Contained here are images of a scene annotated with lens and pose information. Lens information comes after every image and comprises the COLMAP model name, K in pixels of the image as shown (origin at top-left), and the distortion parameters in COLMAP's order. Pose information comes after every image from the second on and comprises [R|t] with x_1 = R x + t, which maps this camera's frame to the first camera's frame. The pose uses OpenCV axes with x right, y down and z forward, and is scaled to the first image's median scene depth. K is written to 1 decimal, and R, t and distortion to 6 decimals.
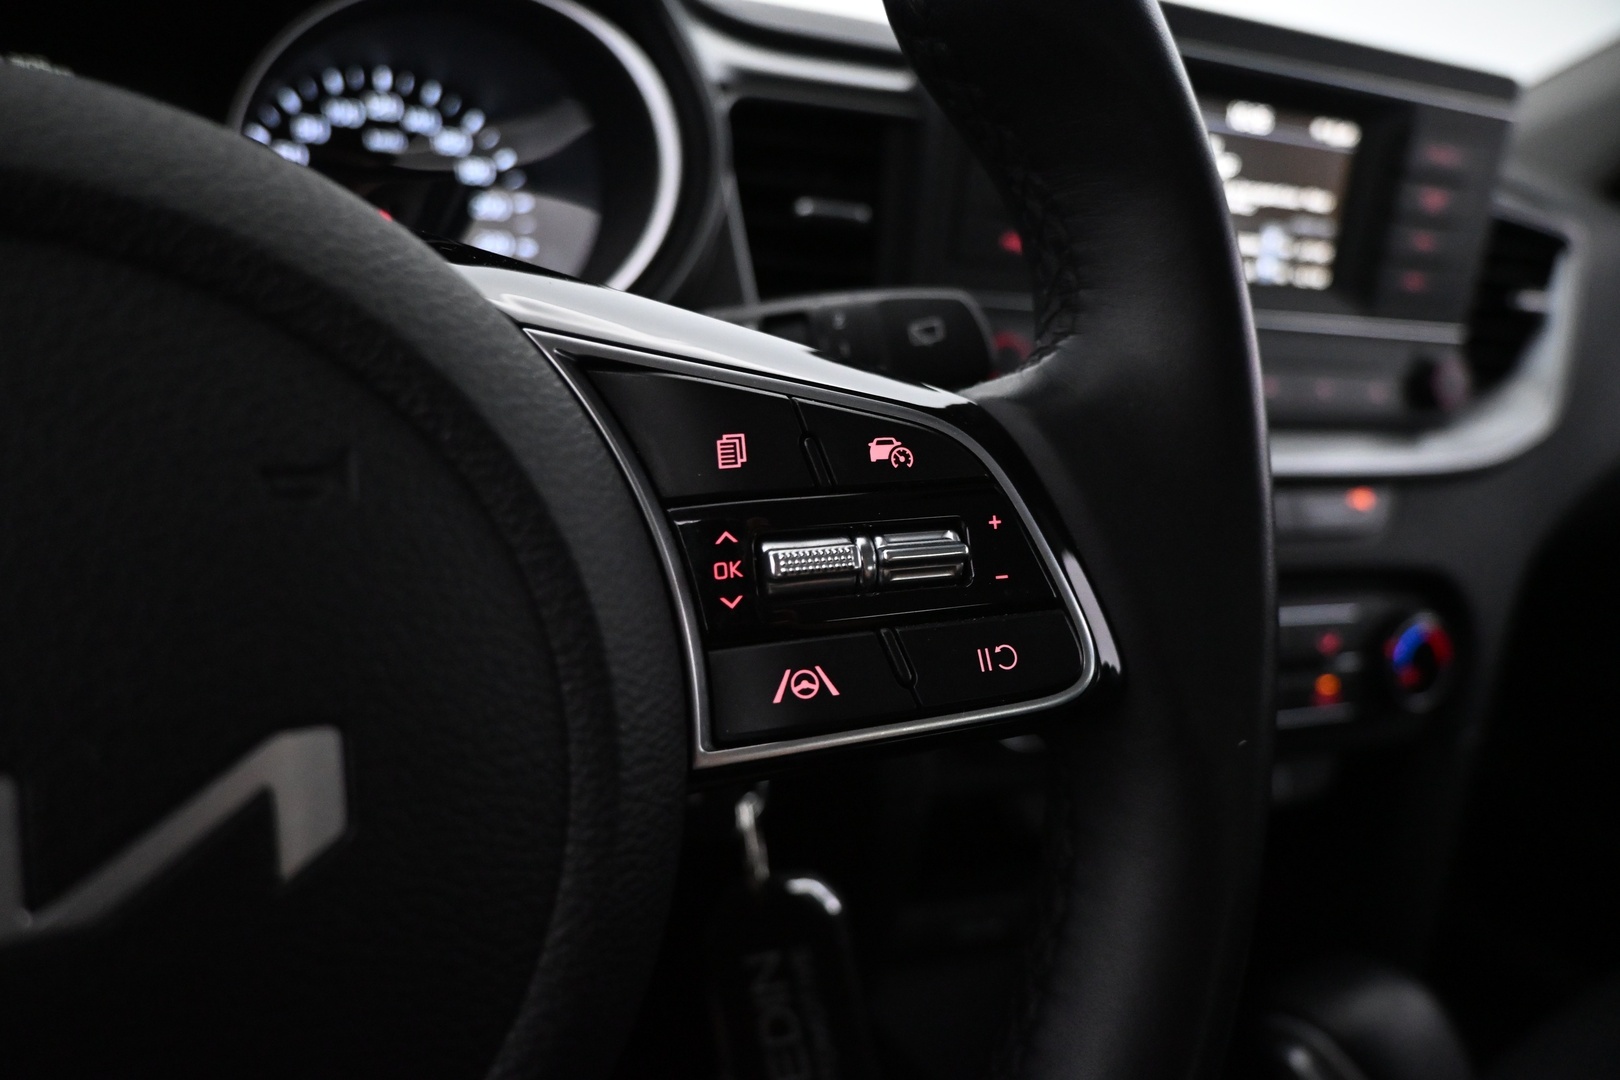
lens RADIAL K [[1104.8, 0, 807.1], [0, 1104.8, 546.2], [0, 0, 1]] dist [-0.004739, 0.003678]
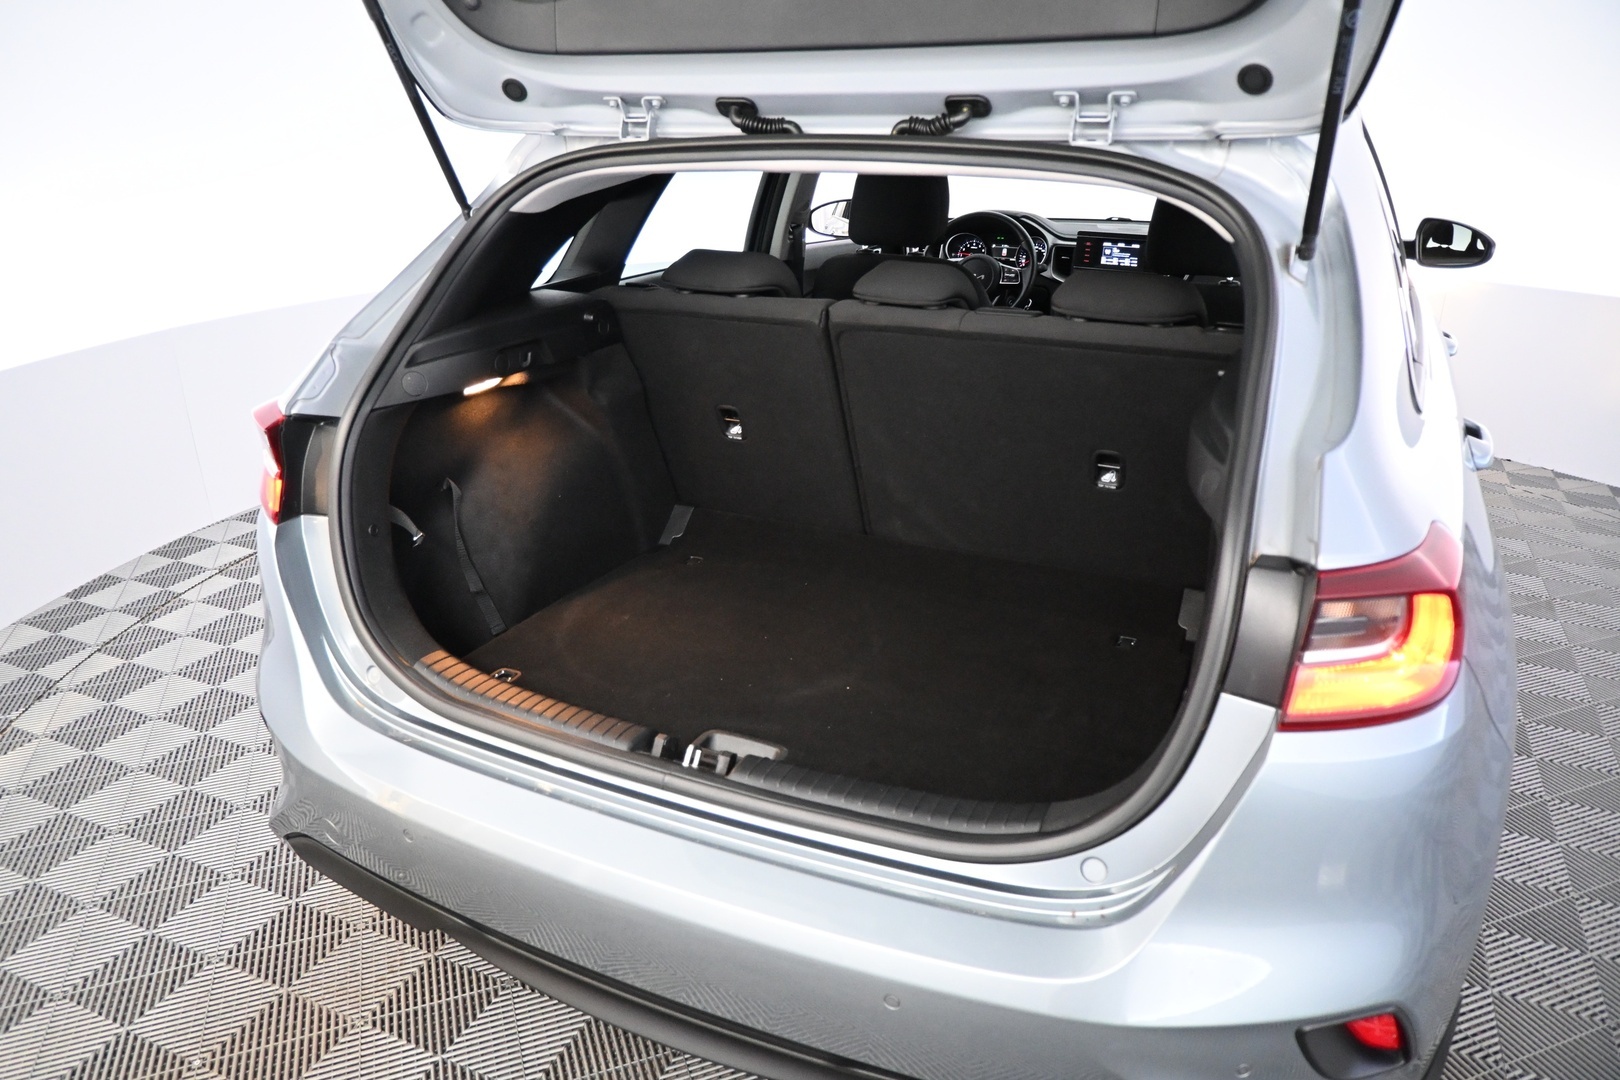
lens RADIAL K [[1104.8, 0, 815.6], [0, 1104.8, 542.2], [0, 0, 1]] dist [-0.004739, 0.003678]
pose [[0.552916, 0.189708, -0.811354, 5.956584], [-0.223406, 0.971837, 0.074987, 1.558518], [0.802729, 0.139799, 0.579726, -4.983326]]
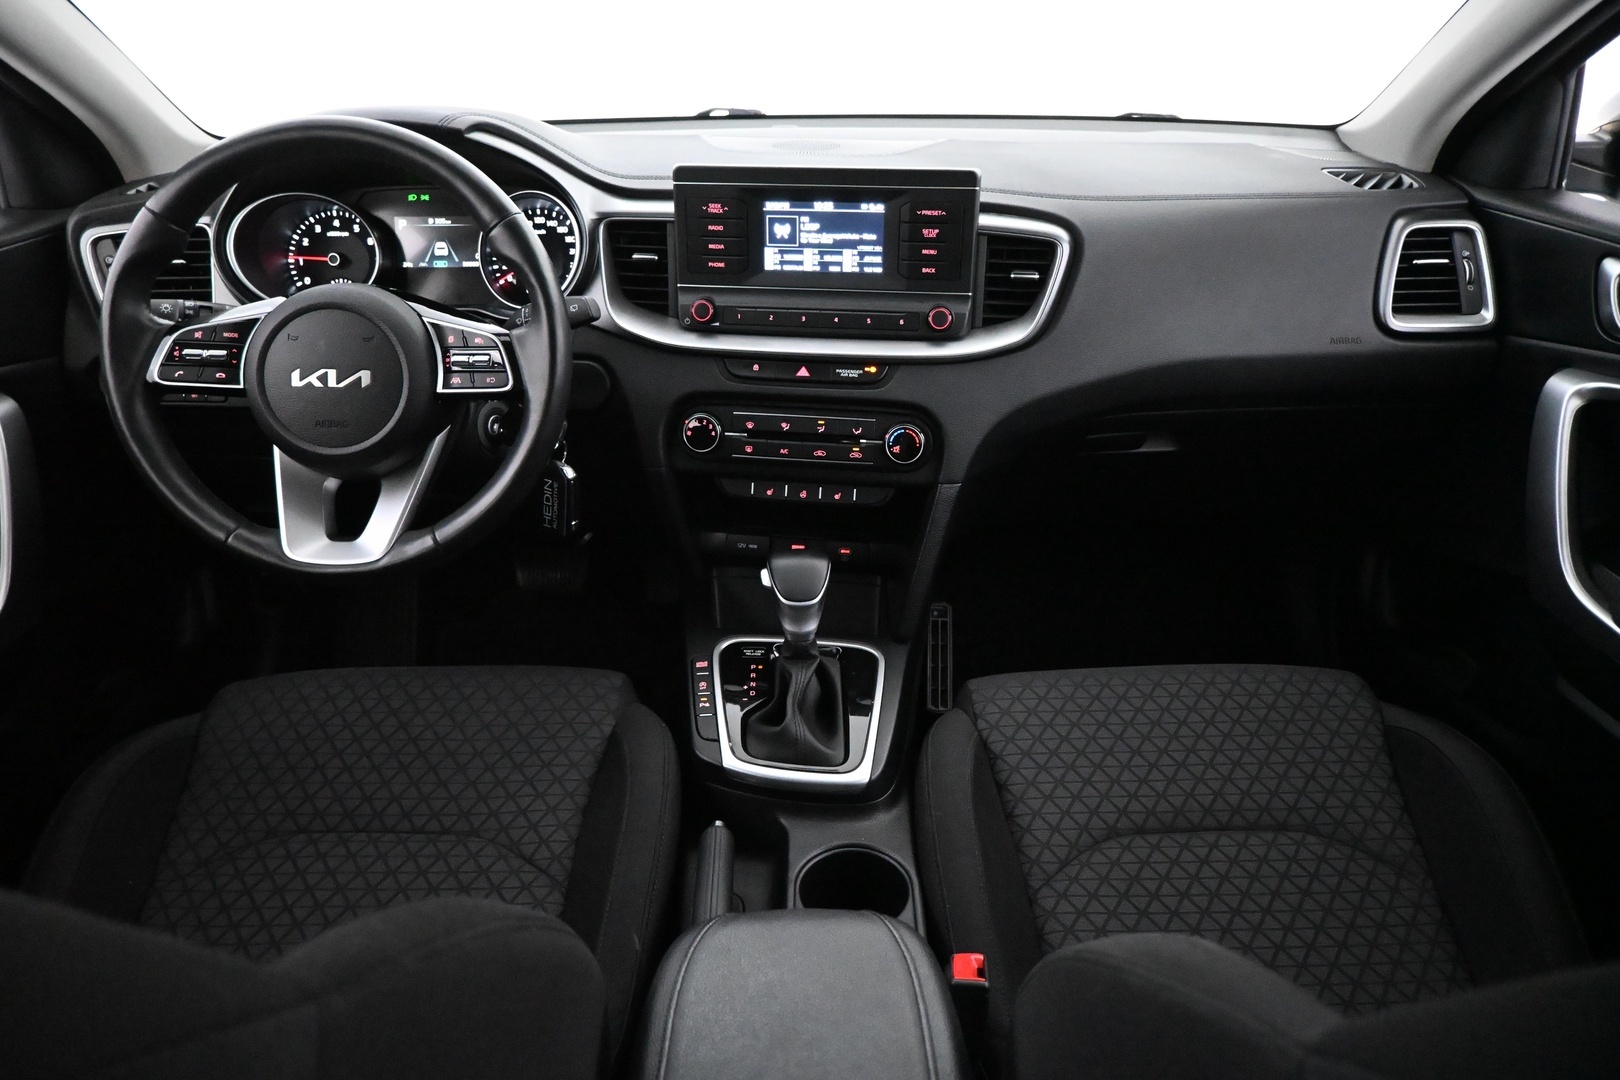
lens RADIAL K [[1104.8, 0, 833.8], [0, 1104.8, 539.5], [0, 0, 1]] dist [-0.004739, 0.003678]
pose [[0.863098, 0.112473, -0.492353, 1.680962], [-0.070032, 0.992122, 0.103873, 0.078717], [0.500157, -0.055172, 0.864176, -1.095626]]
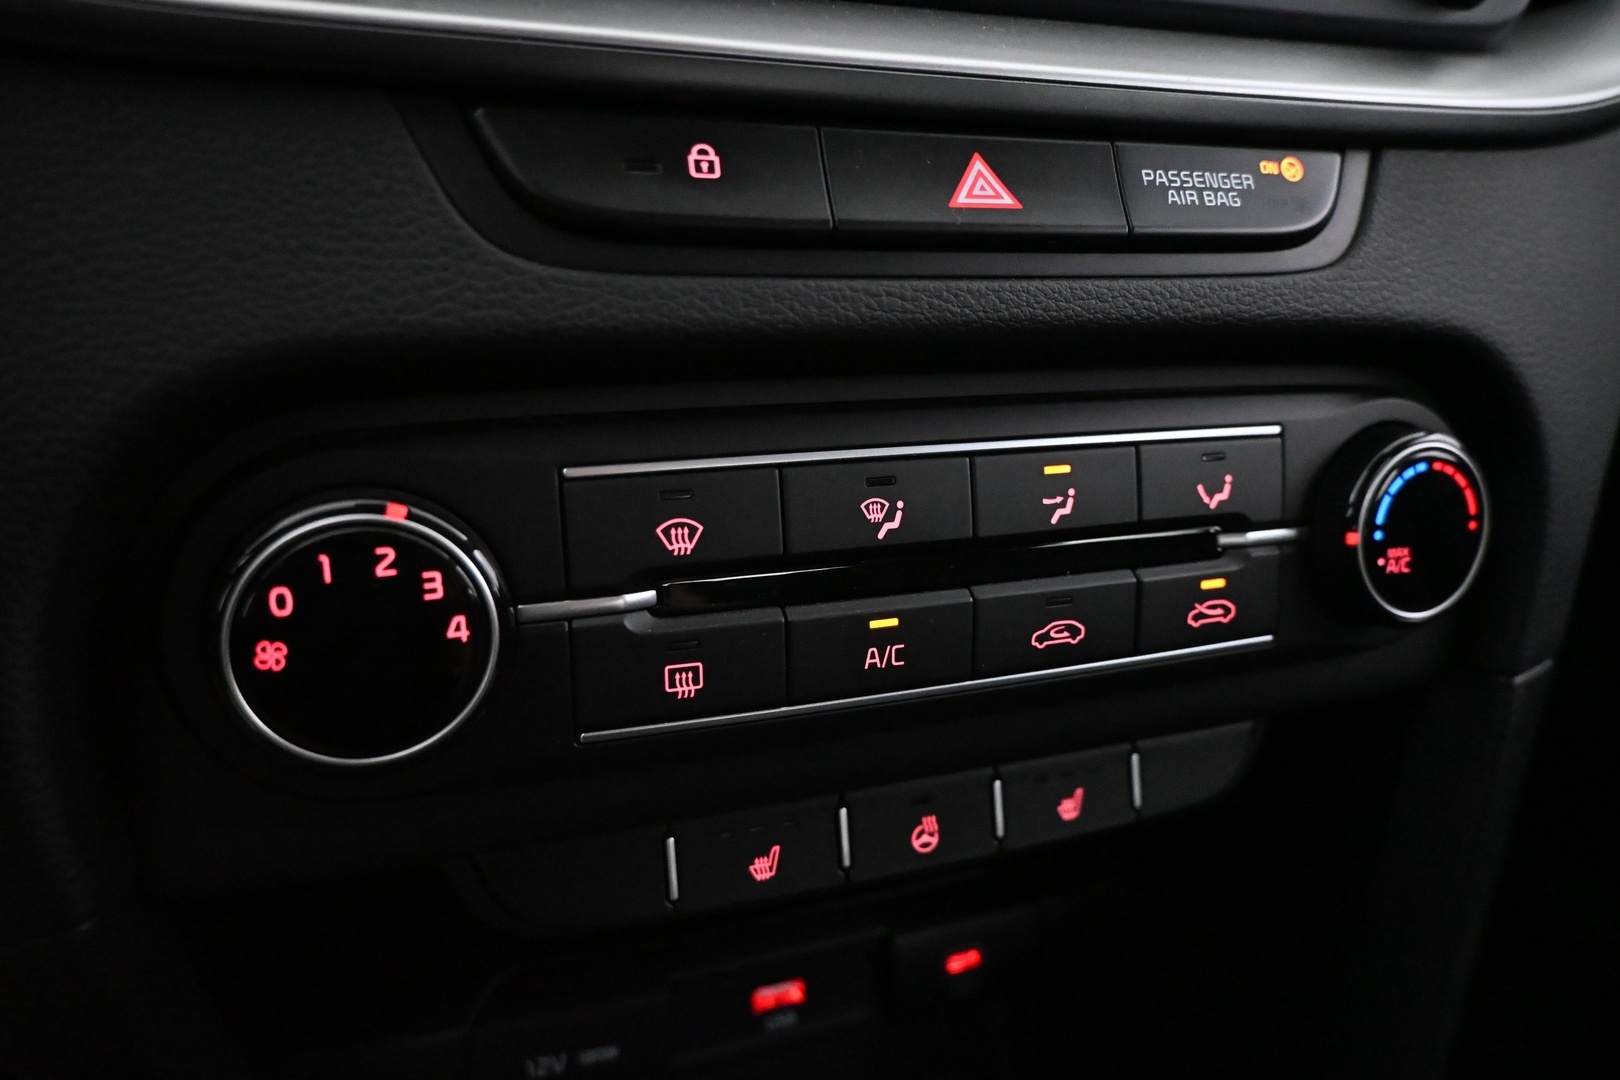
lens RADIAL K [[1104.8, 0, 813.6], [0, 1104.8, 534.8], [0, 0, 1]] dist [-0.004739, 0.003678]
pose [[0.998763, -0.031686, -0.038328, 0.339269], [0.034766, 0.995979, 0.082568, 0.063088], [0.035557, -0.083798, 0.995848, 0.562197]]
